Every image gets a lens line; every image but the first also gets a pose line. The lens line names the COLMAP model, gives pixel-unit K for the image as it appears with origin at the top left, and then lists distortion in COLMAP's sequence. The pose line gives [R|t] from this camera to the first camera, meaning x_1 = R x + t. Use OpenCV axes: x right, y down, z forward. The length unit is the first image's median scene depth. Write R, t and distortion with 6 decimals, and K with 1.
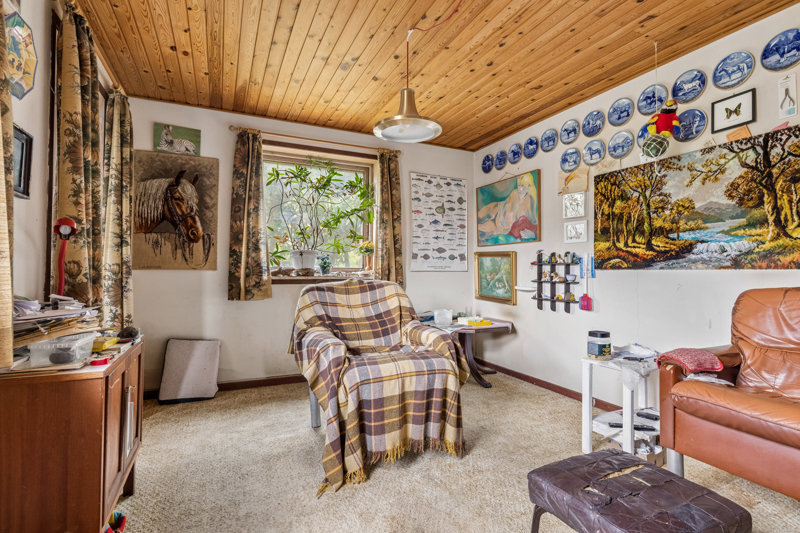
lens RADIAL K [[389.0, 0, 405.2], [0, 389.0, 263.5], [0, 0, 1]] dist [-0.008705, 0.001670]
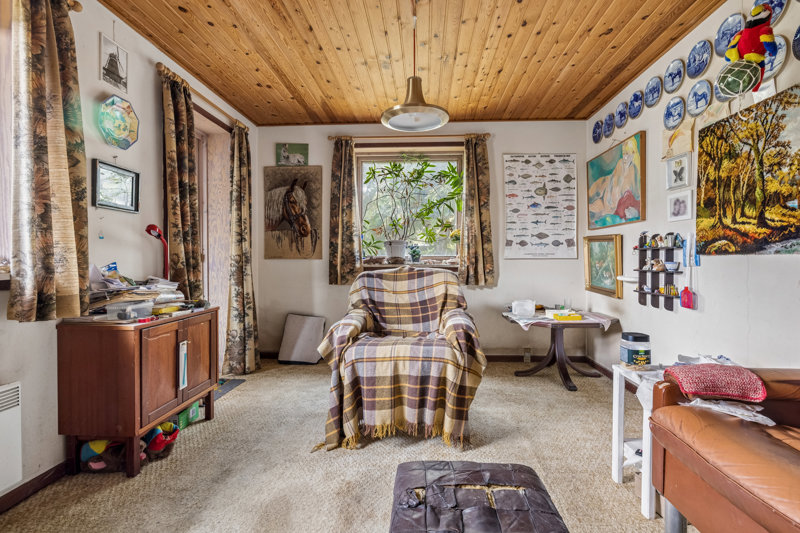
lens RADIAL K [[389.0, 0, 411.5], [0, 389.0, 264.9], [0, 0, 1]] dist [-0.008705, 0.001670]
pose [[0.882515, 0.000235, -0.470284, 0.426351], [0.015264, 0.999459, 0.029144, 0.005314], [0.470036, -0.032898, 0.882034, 0.088184]]
